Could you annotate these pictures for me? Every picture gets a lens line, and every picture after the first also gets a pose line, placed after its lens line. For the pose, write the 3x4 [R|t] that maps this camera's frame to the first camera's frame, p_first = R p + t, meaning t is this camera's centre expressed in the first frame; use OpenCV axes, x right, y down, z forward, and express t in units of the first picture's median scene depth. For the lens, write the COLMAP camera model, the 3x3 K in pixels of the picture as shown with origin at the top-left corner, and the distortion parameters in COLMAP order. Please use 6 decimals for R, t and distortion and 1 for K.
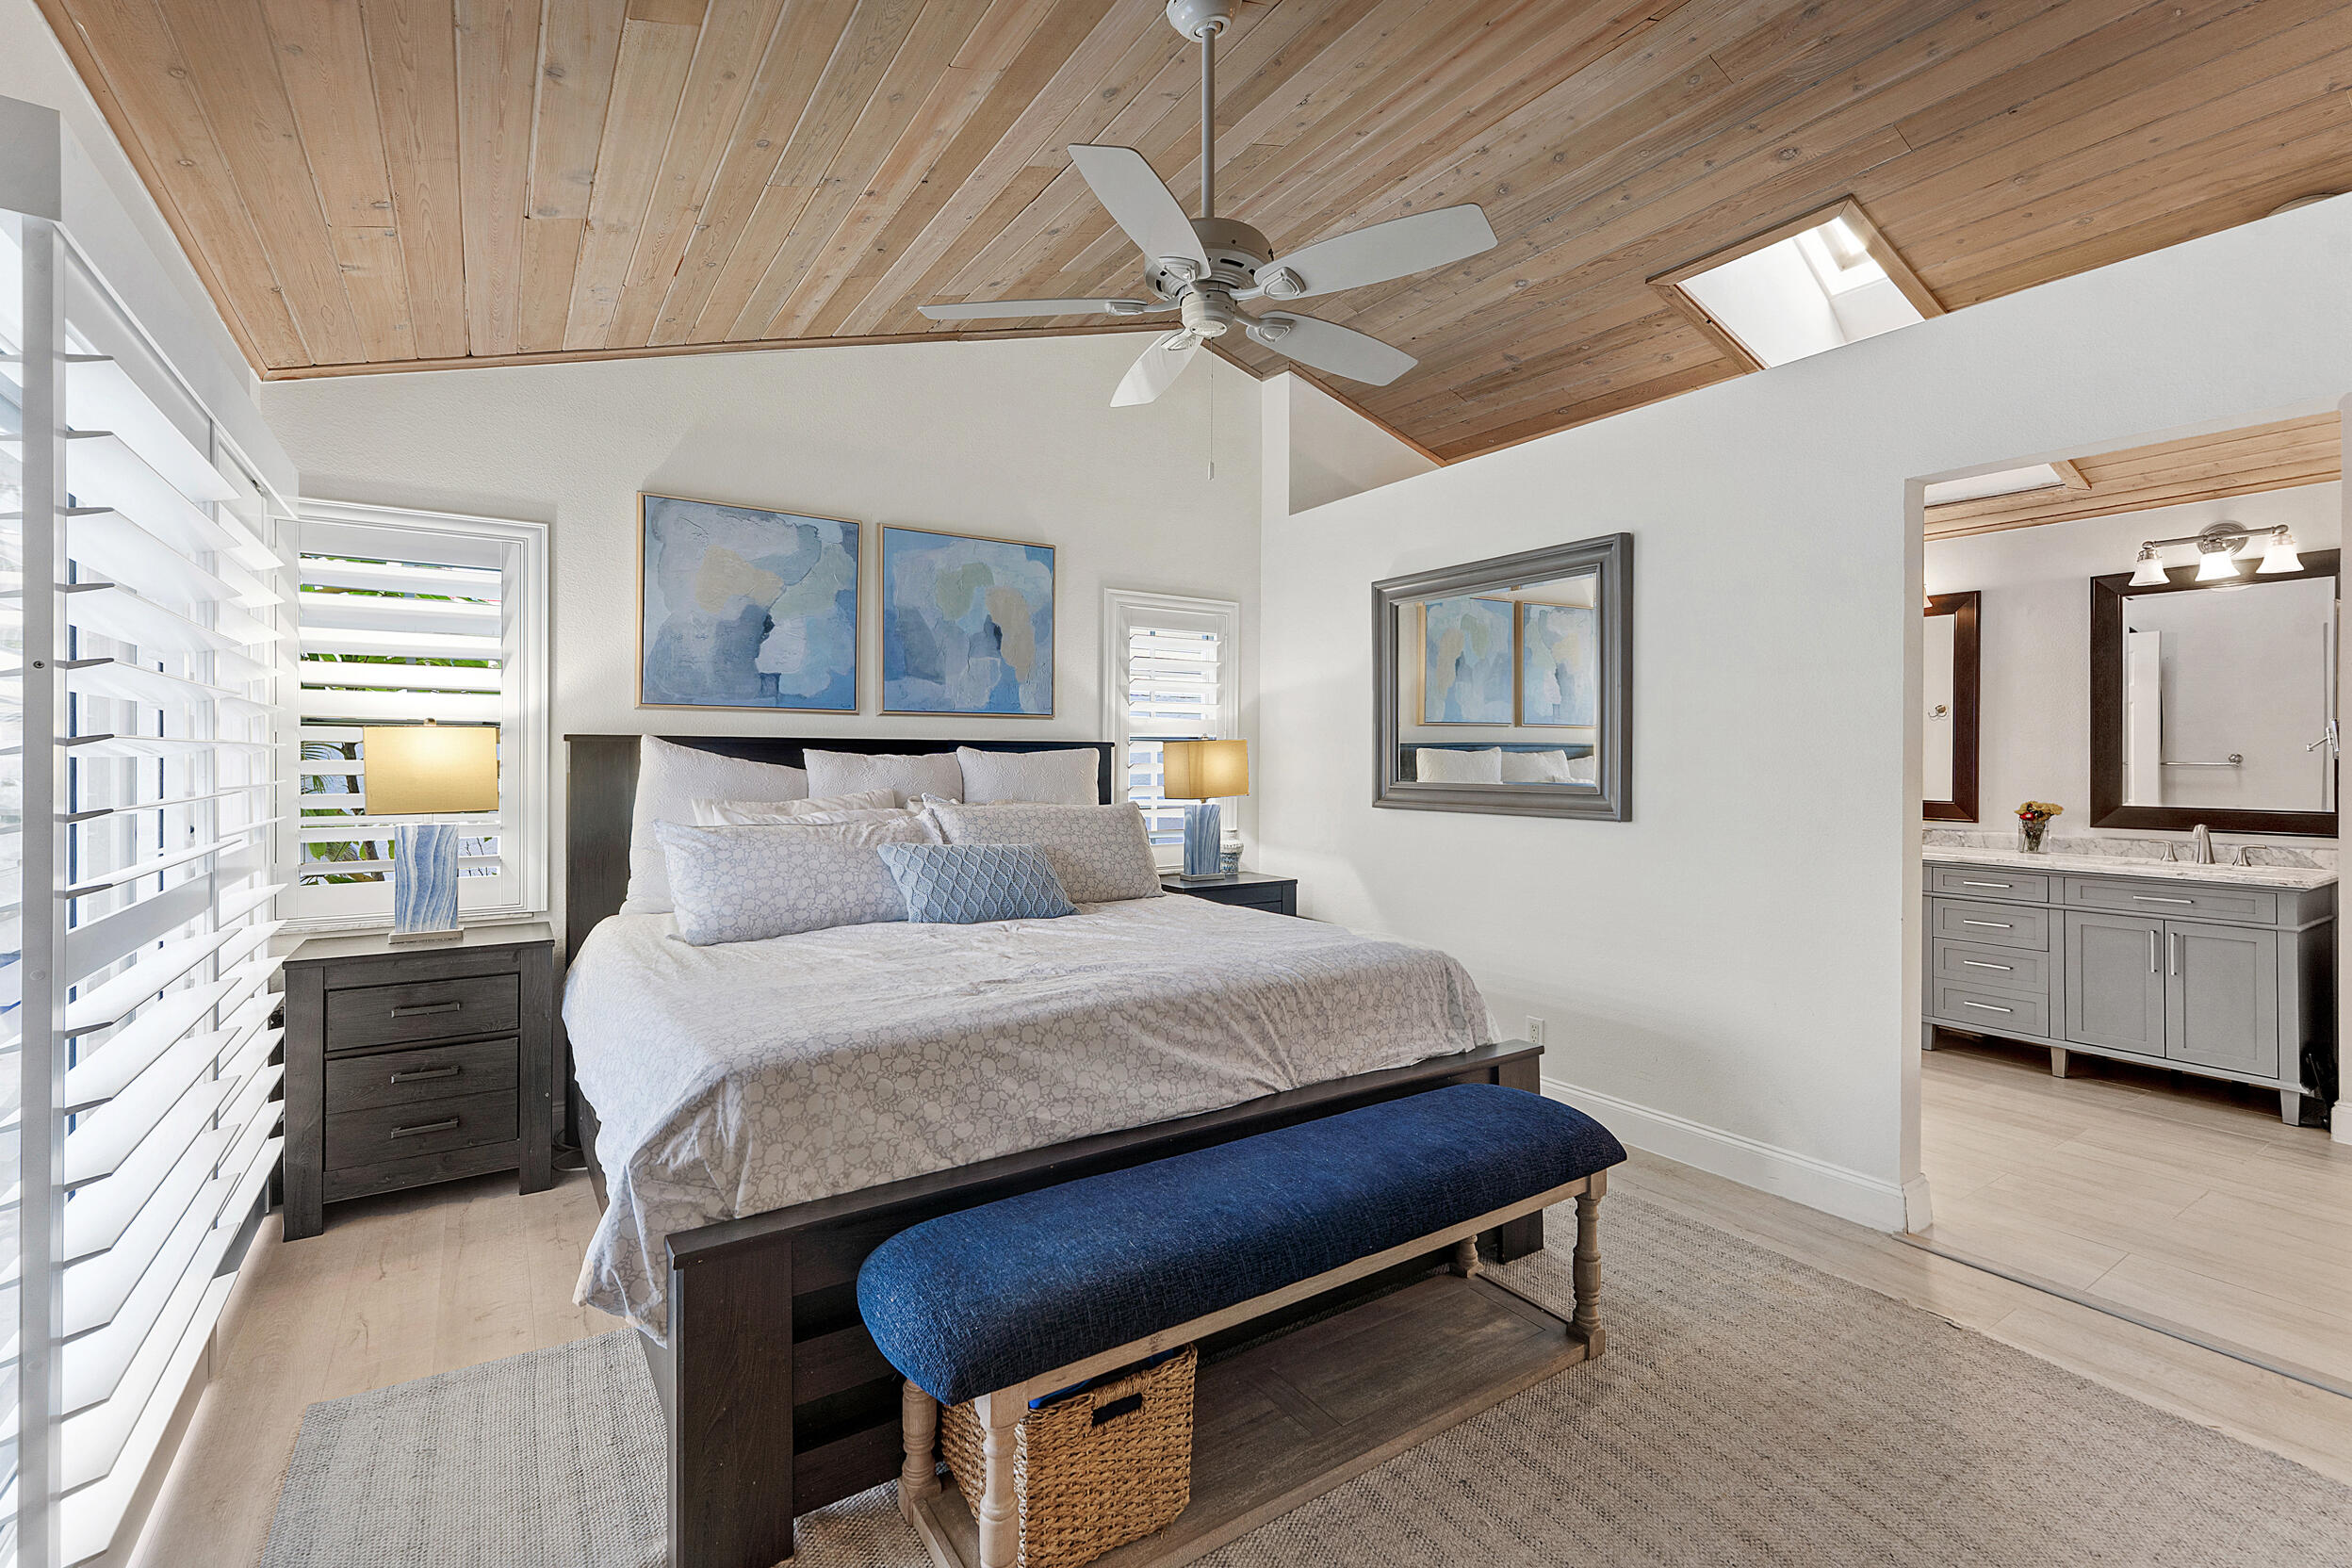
lens RADIAL K [[1028.4, 0, 1147.4], [0, 1028.4, 754.0], [0, 0, 1]] dist [0.000663, -0.000129]
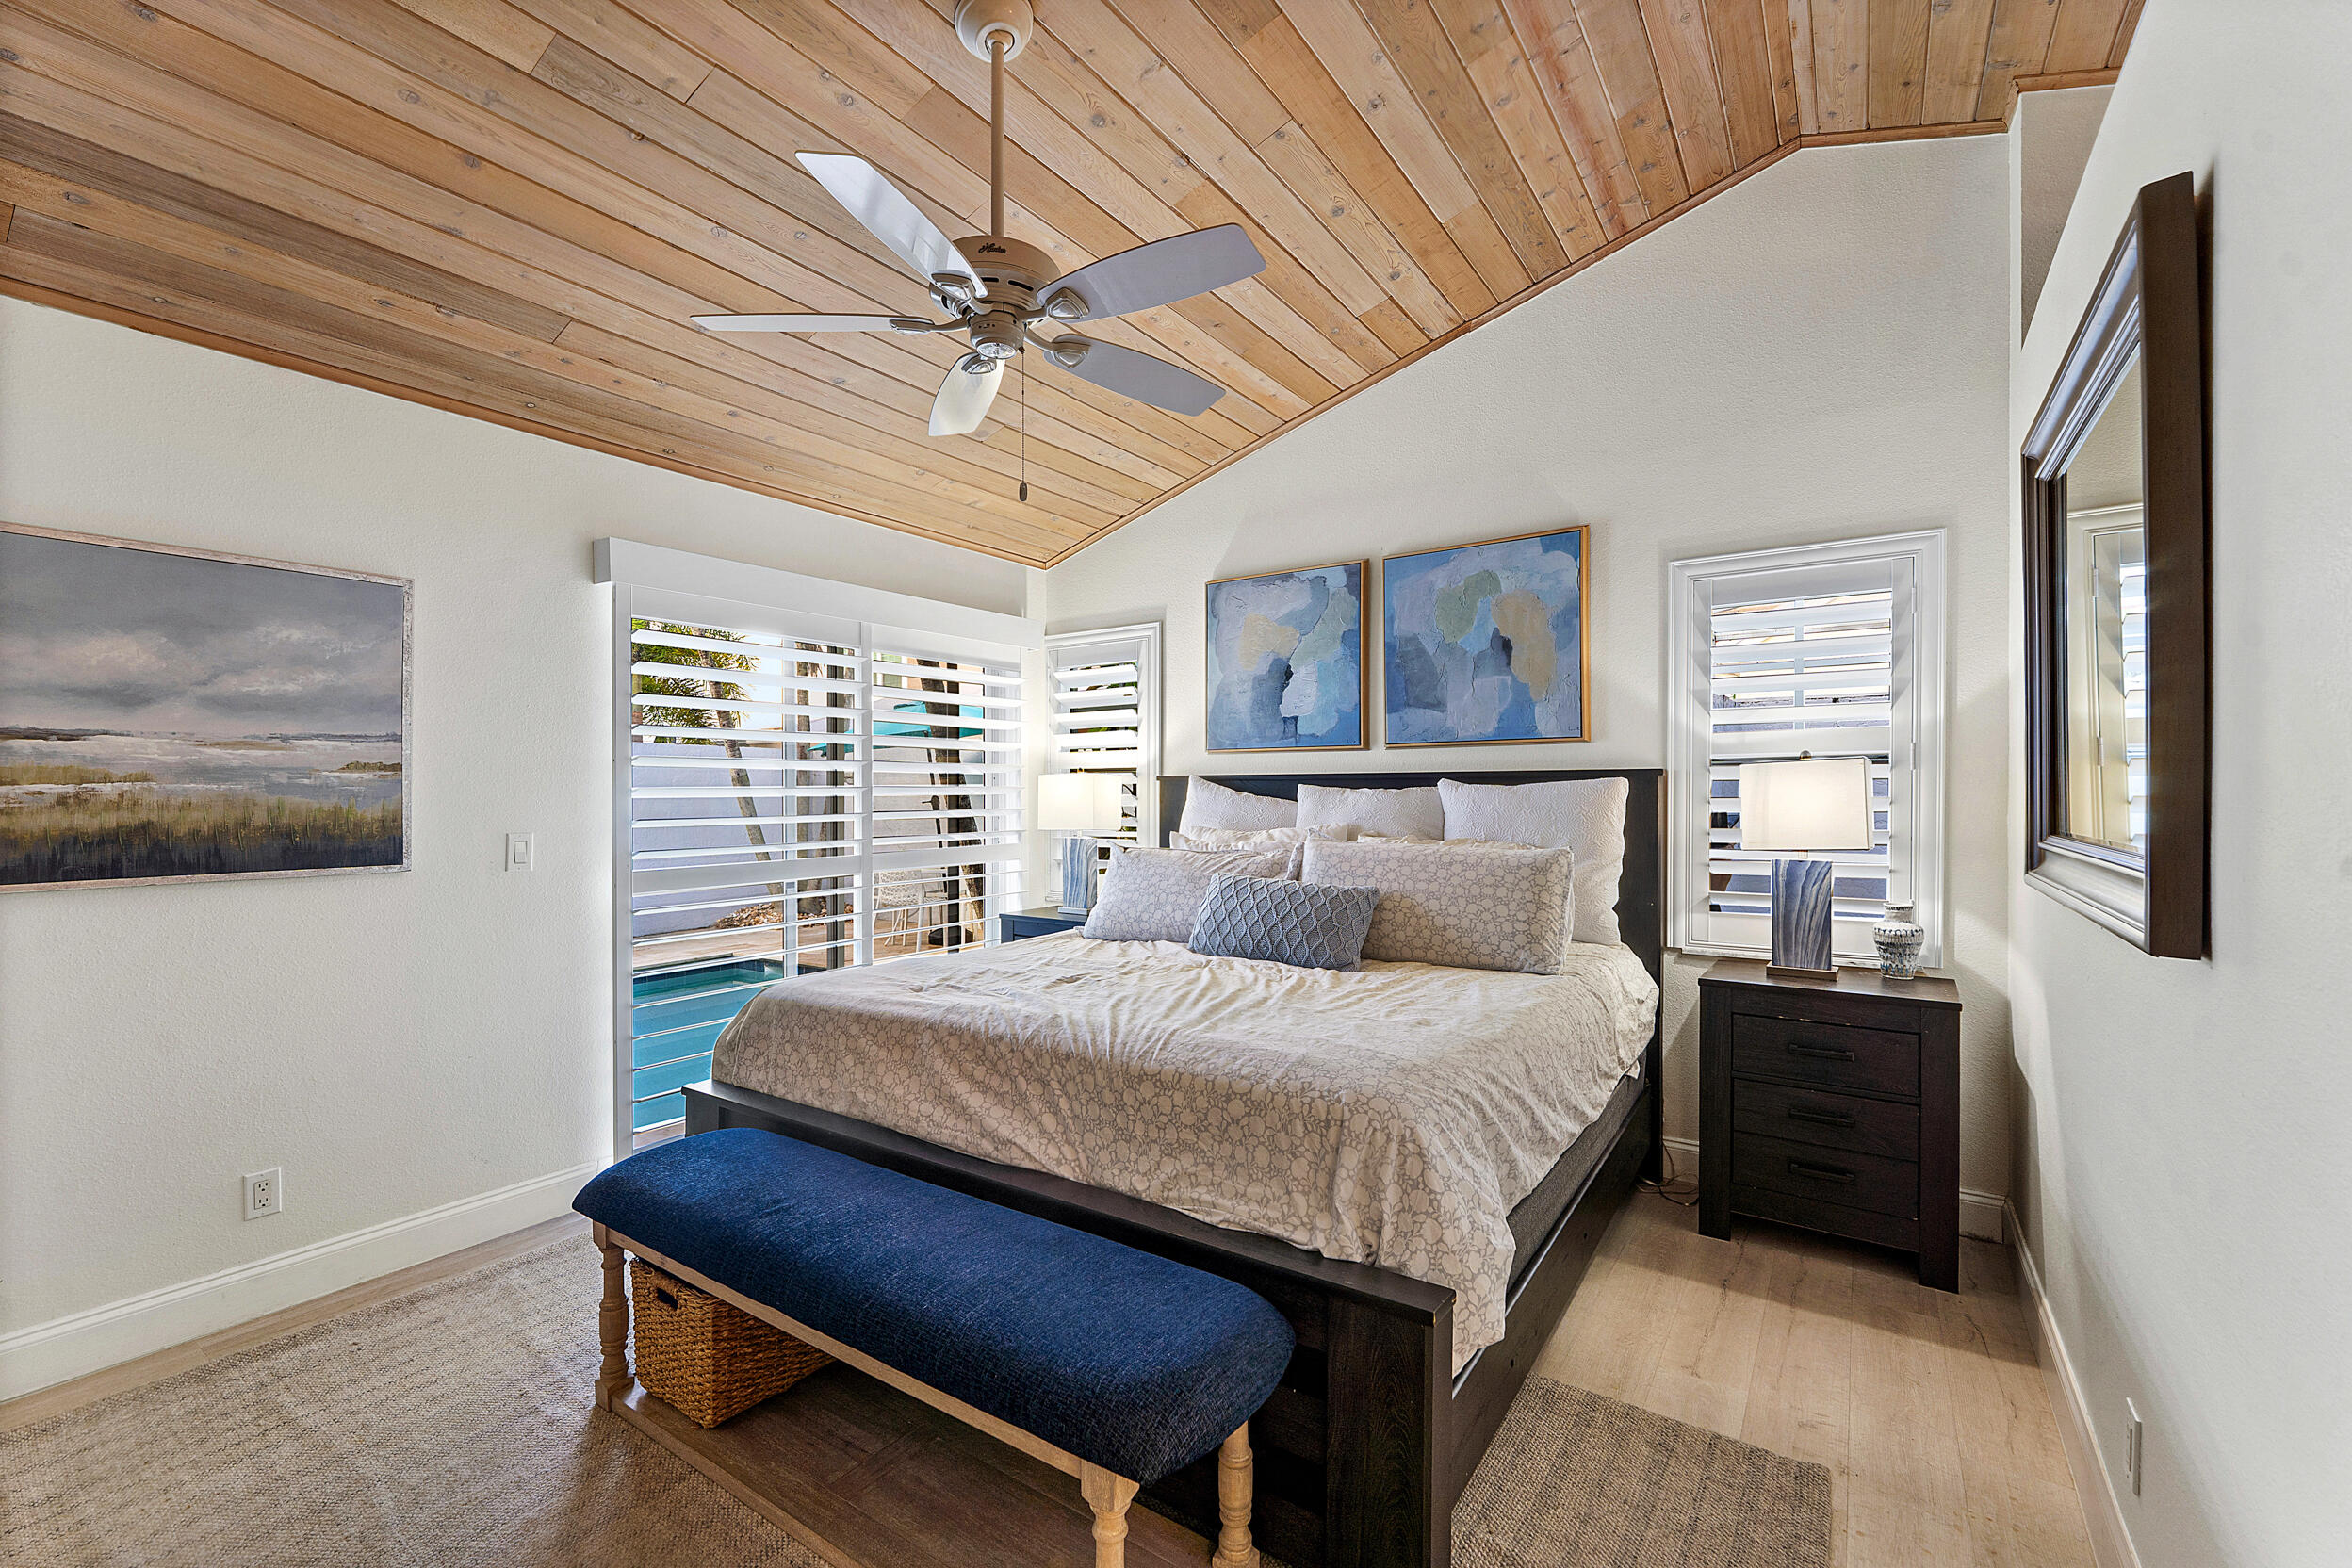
lens RADIAL K [[993.7, 0, 1176.0], [0, 993.7, 784.0], [0, 0, 1]] dist [0.000959, -0.000104]
pose [[0.380723, -0.010922, -0.924625, 0.587375], [0.012100, 0.999903, -0.006829, 0.000498], [0.924610, -0.008588, 0.380818, 0.474476]]
